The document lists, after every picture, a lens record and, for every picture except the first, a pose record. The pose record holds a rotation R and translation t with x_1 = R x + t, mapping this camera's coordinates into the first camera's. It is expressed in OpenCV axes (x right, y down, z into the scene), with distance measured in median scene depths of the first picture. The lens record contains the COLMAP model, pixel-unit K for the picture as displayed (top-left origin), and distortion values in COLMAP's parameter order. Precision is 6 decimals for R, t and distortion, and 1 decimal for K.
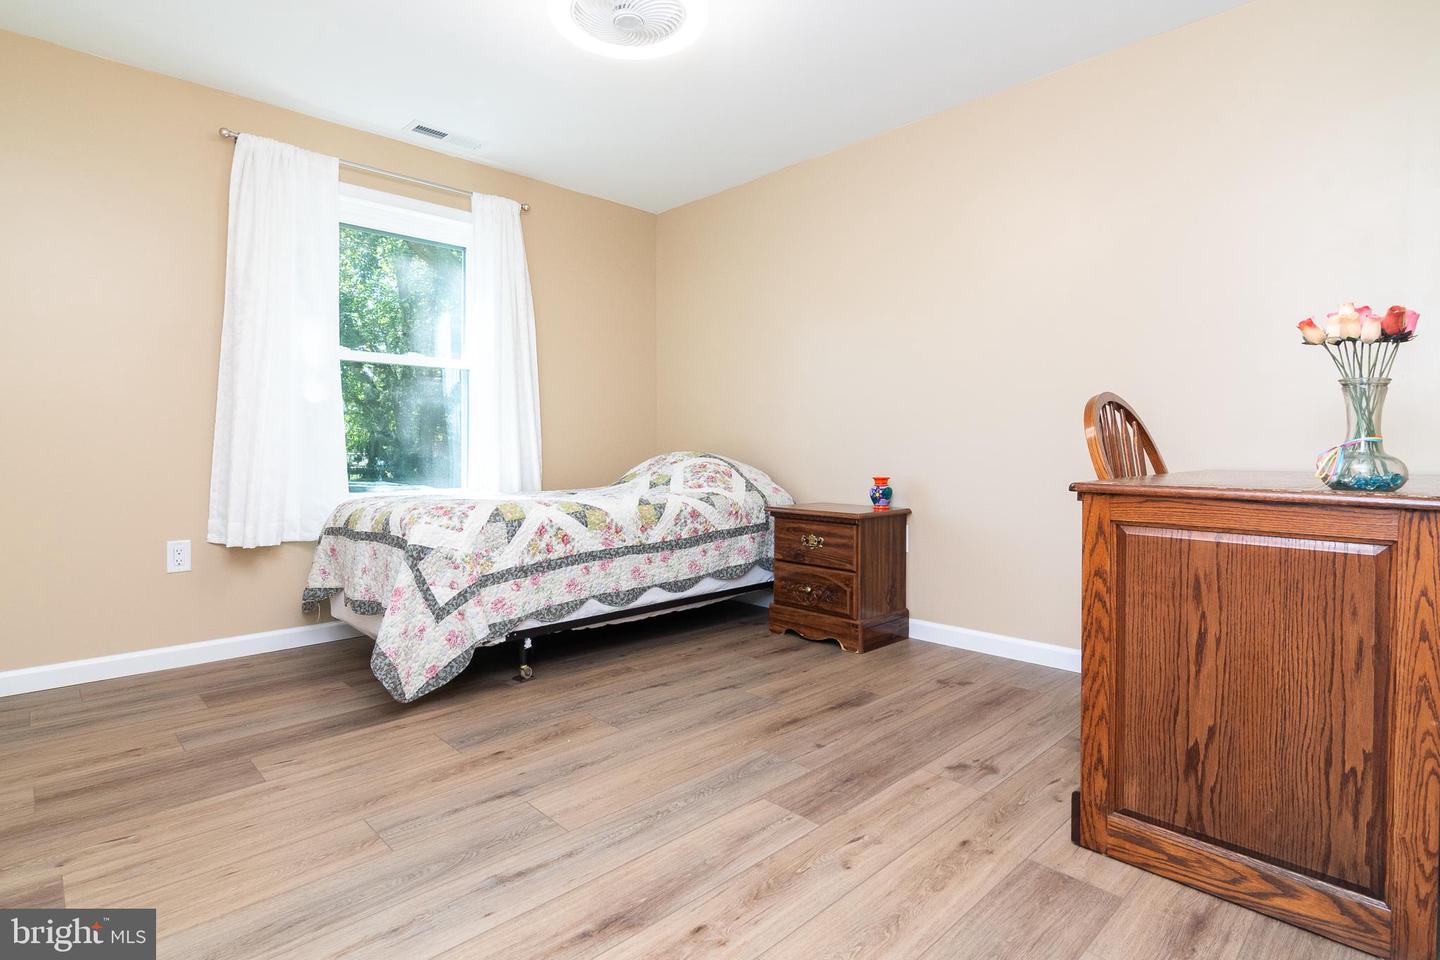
lens RADIAL K [[736.2, 0, 715.7], [0, 736.2, 437.4], [0, 0, 1]] dist [-0.002773, -0.000844]
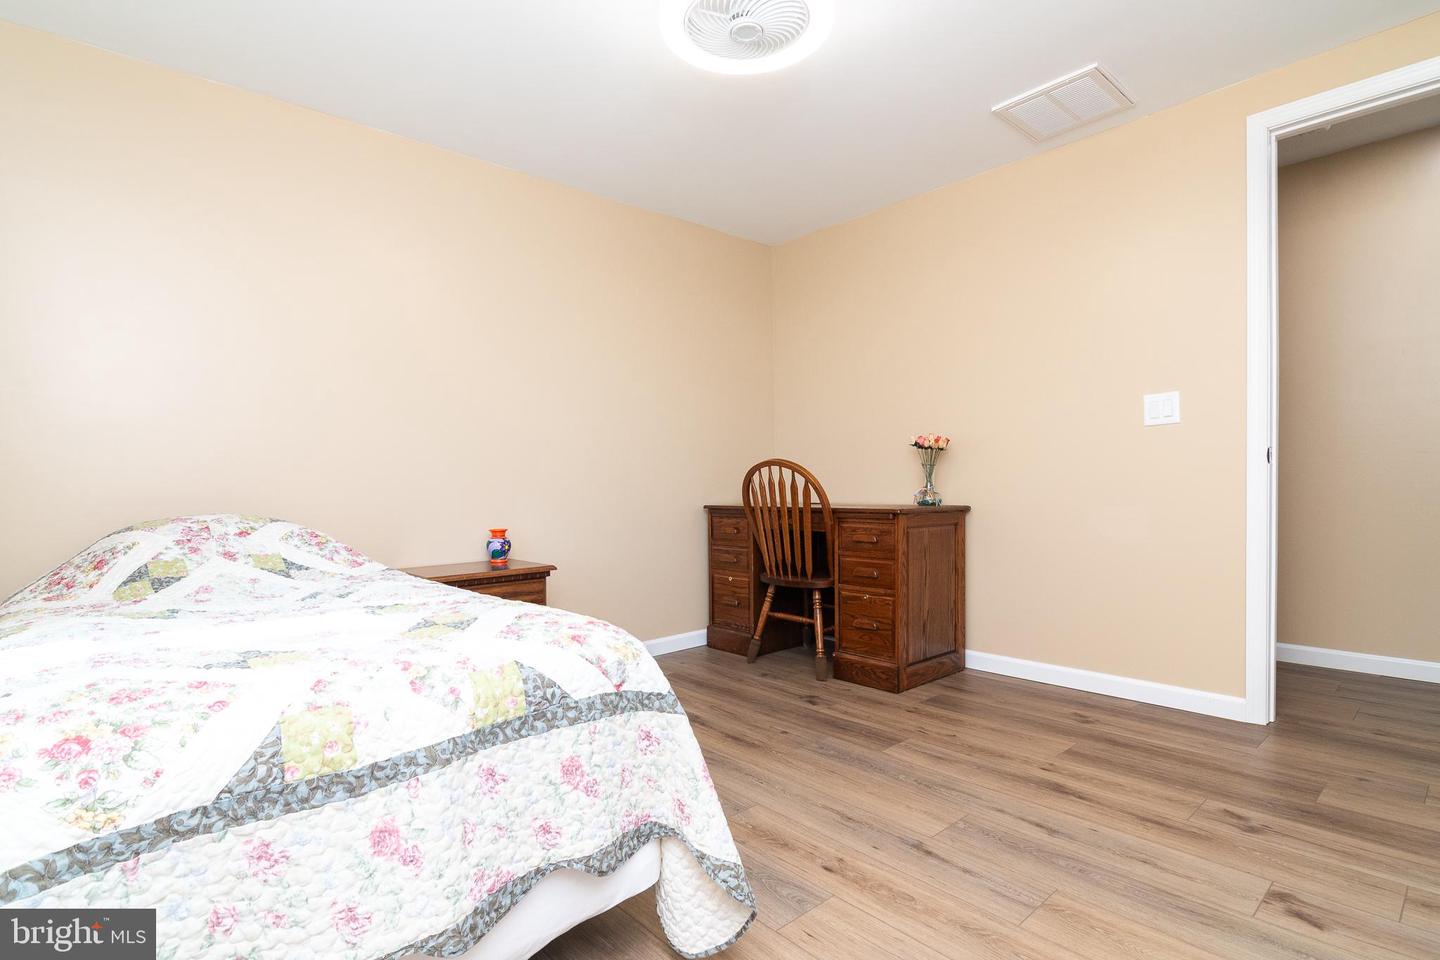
lens RADIAL K [[711.1, 0, 720.0], [0, 711.1, 480.0], [0, 0, 1]] dist [-0.001290, -0.005698]
pose [[0.026519, 0.002608, 0.999645, -1.278326], [0.001239, 0.999996, -0.002642, -0.013035], [-0.999648, 0.001308, 0.026515, 1.271708]]
